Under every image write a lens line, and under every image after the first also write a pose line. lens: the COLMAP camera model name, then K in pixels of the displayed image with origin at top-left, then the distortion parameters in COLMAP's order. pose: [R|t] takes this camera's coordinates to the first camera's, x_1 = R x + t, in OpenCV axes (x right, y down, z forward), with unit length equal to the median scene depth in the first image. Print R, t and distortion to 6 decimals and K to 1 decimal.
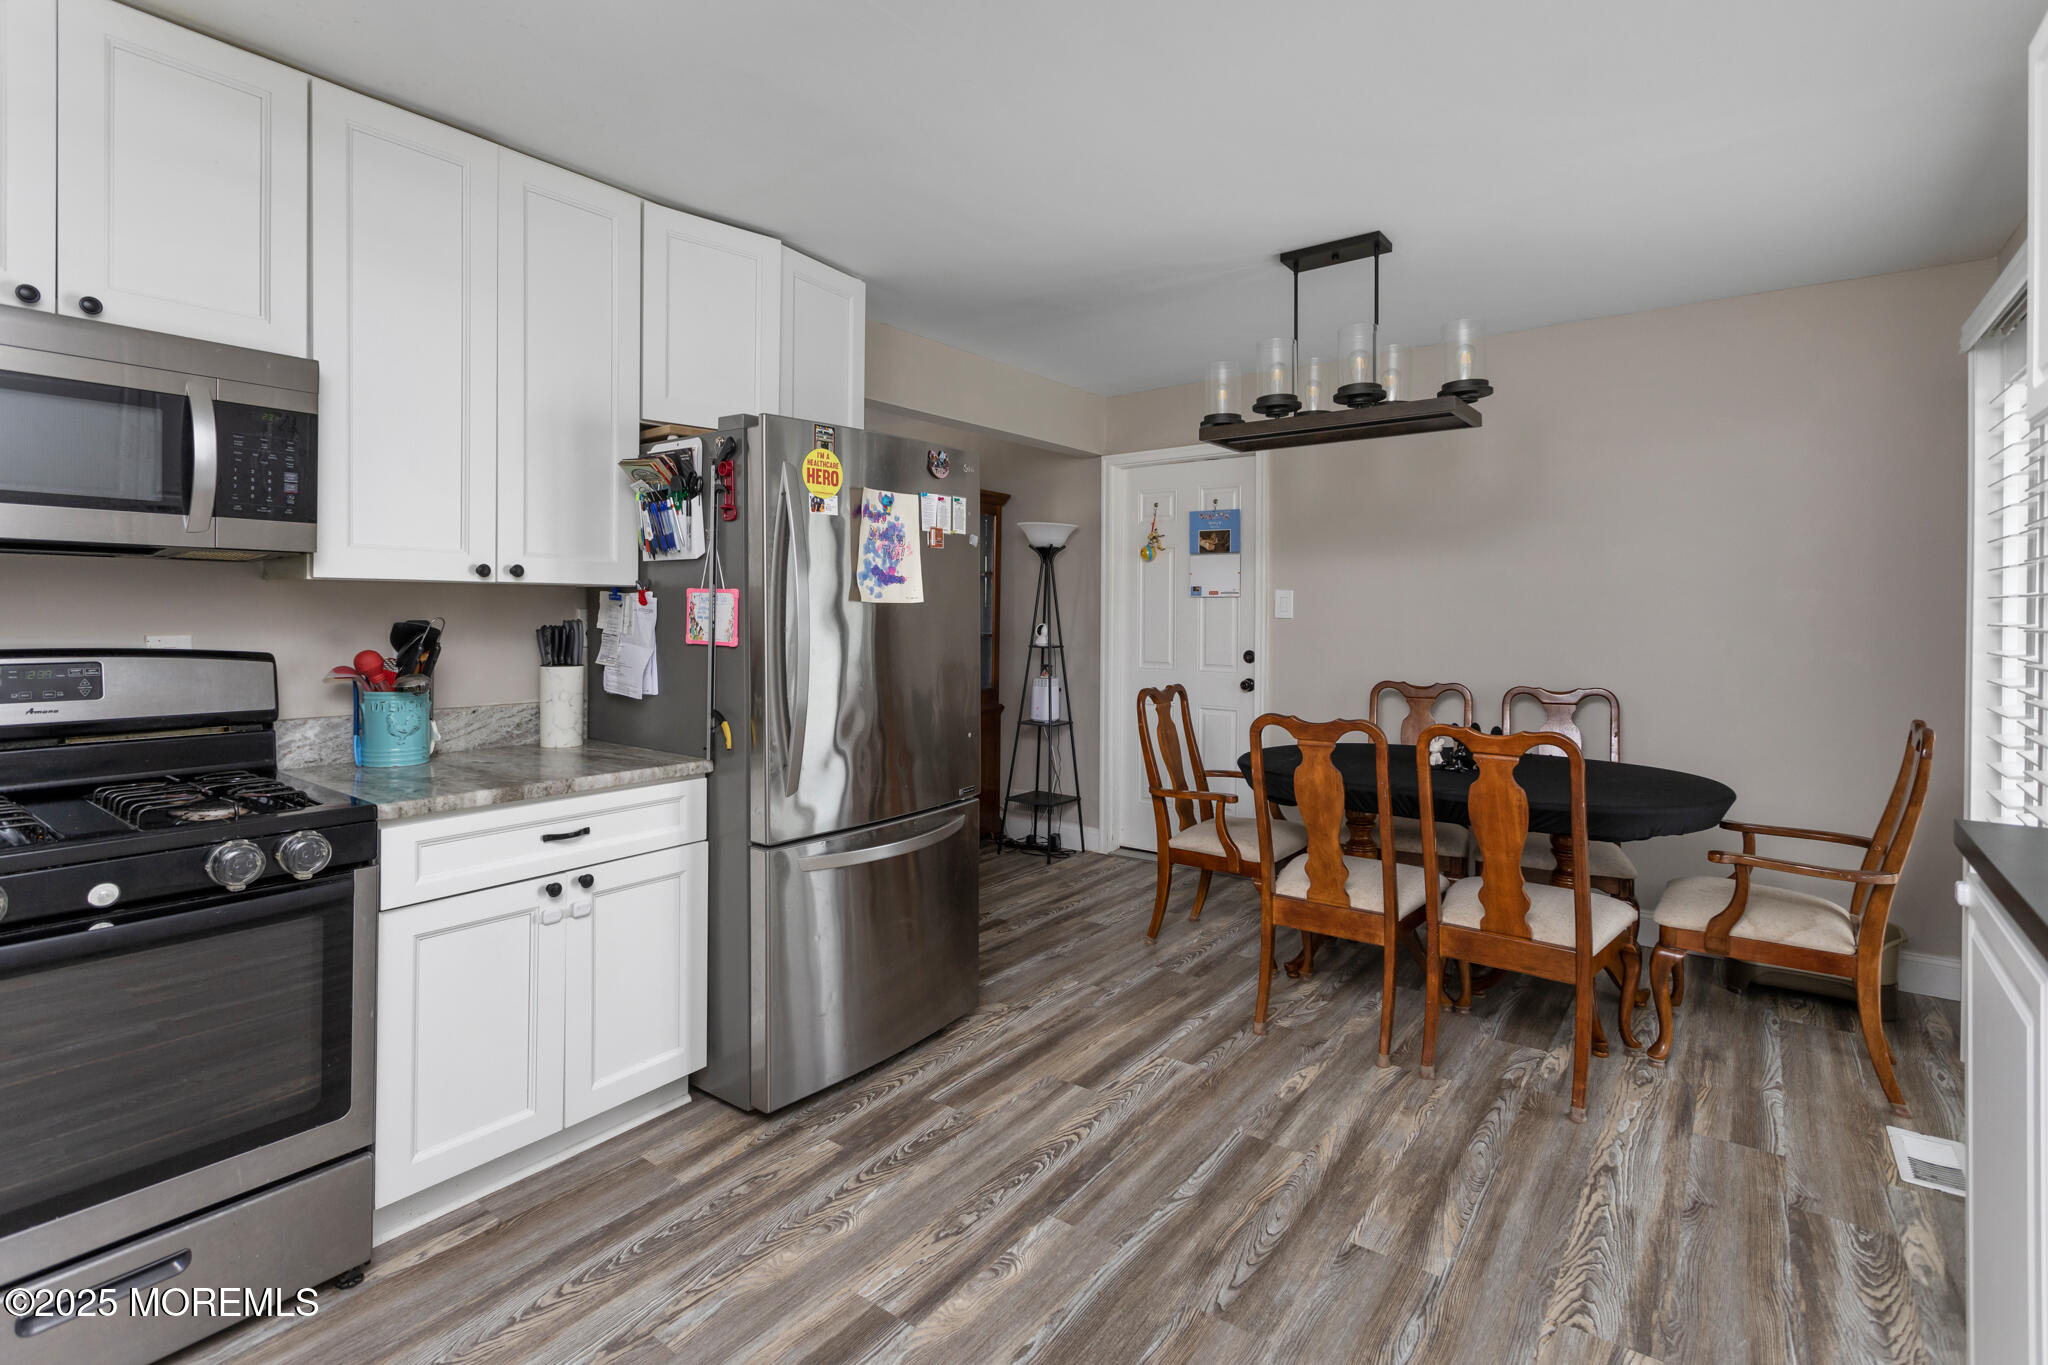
lens RADIAL K [[977.0, 0, 1004.1], [0, 977.0, 623.8], [0, 0, 1]] dist [-0.002469, 0.002416]
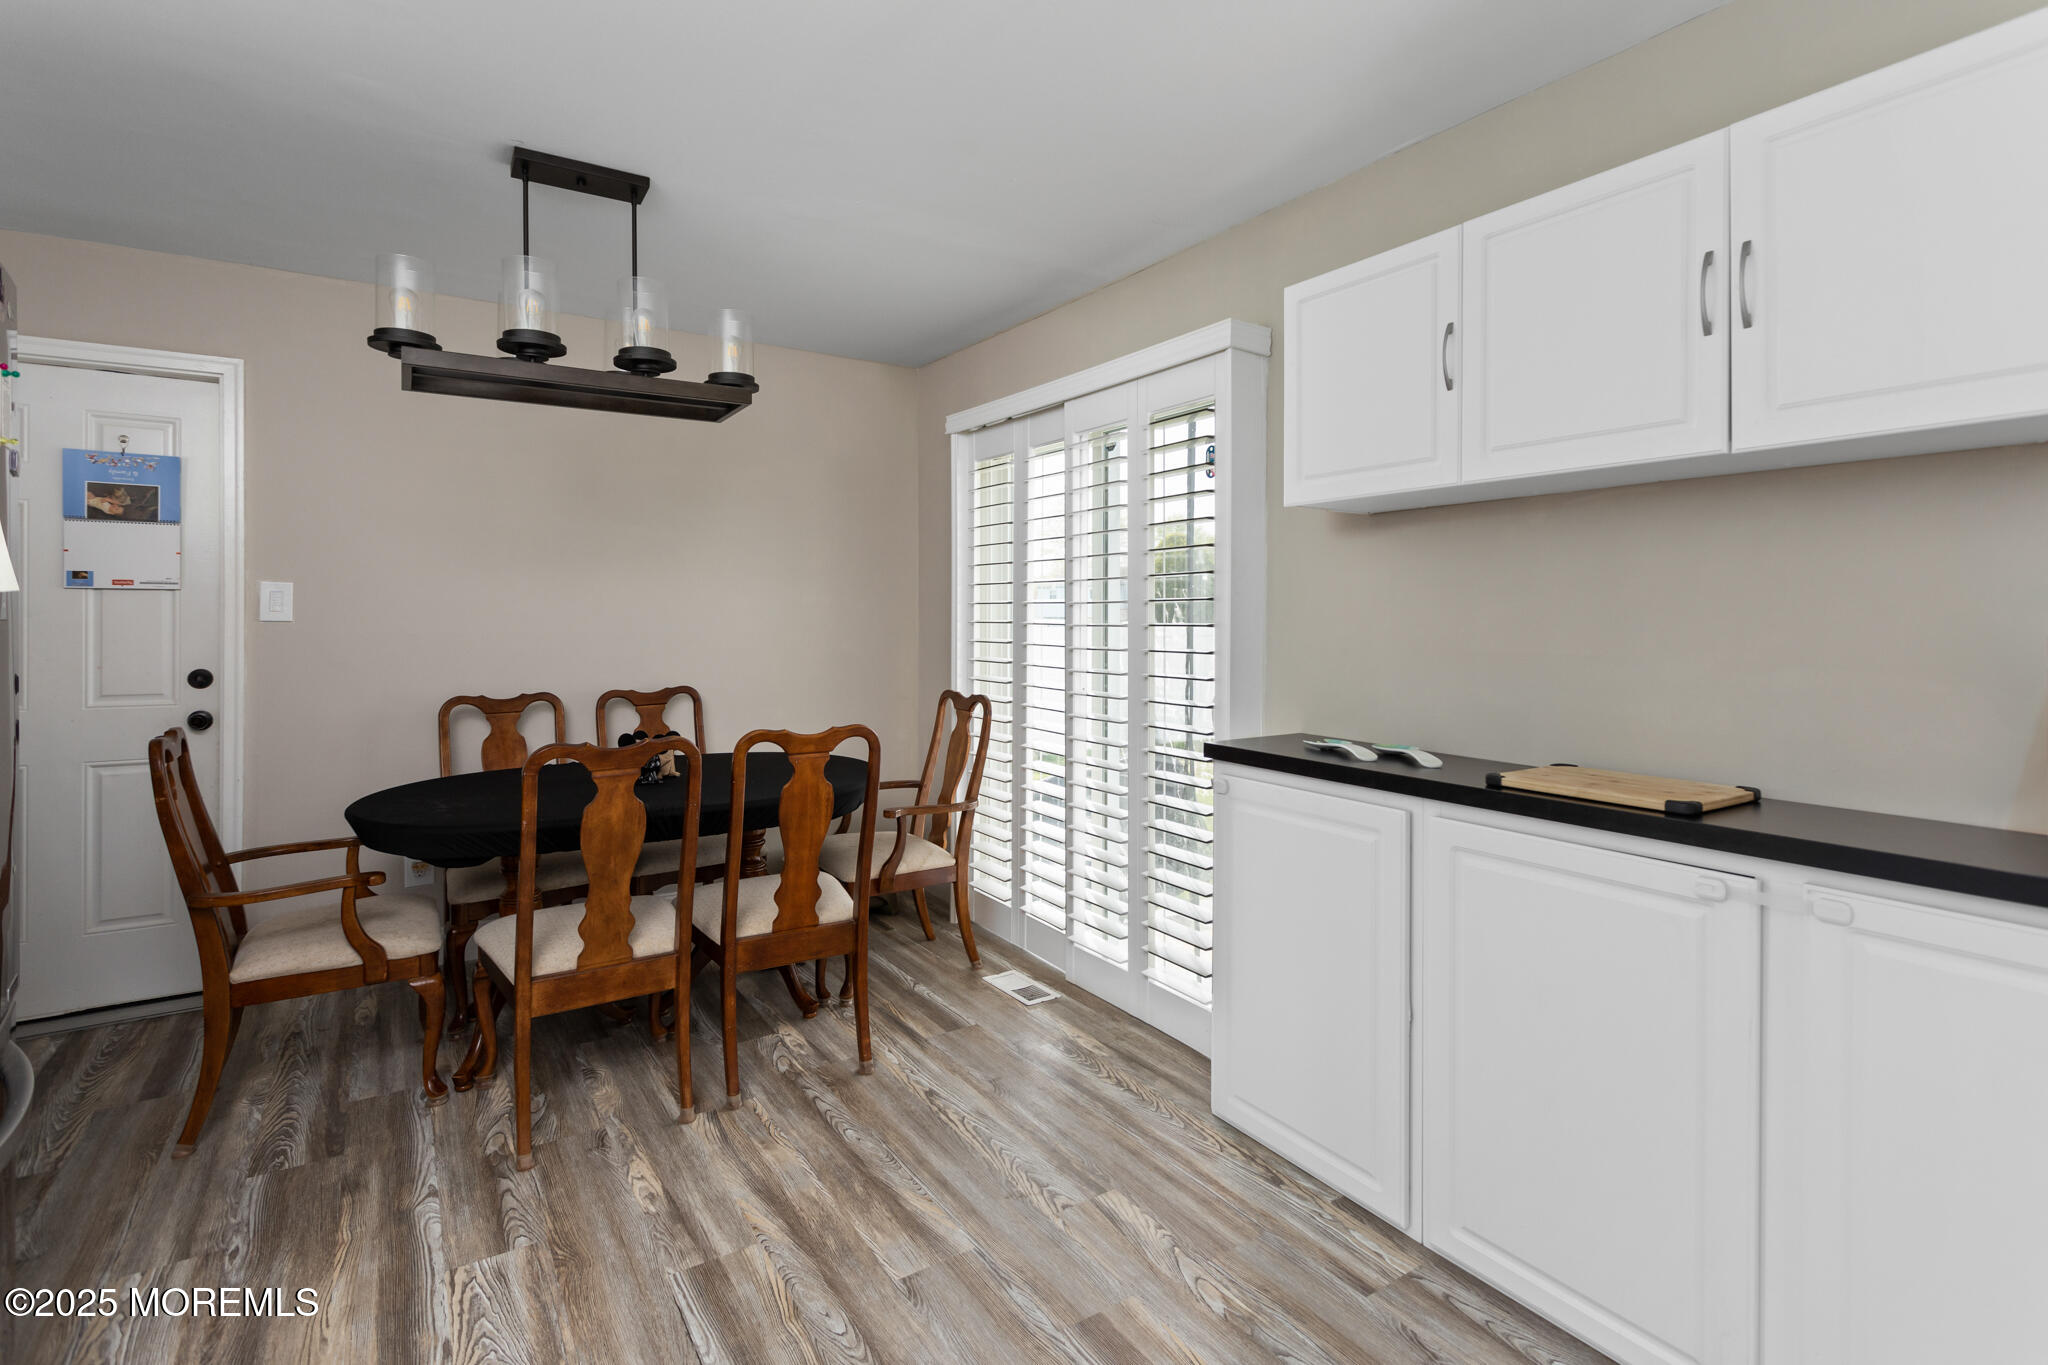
lens RADIAL K [[977.0, 0, 1052.5], [0, 977.0, 622.0], [0, 0, 1]] dist [-0.002469, 0.002416]
pose [[0.318379, -0.005518, 0.947947, -0.353723], [0.010489, 0.999942, 0.002298, -0.001774], [-0.947905, 0.009211, 0.318419, 0.400616]]
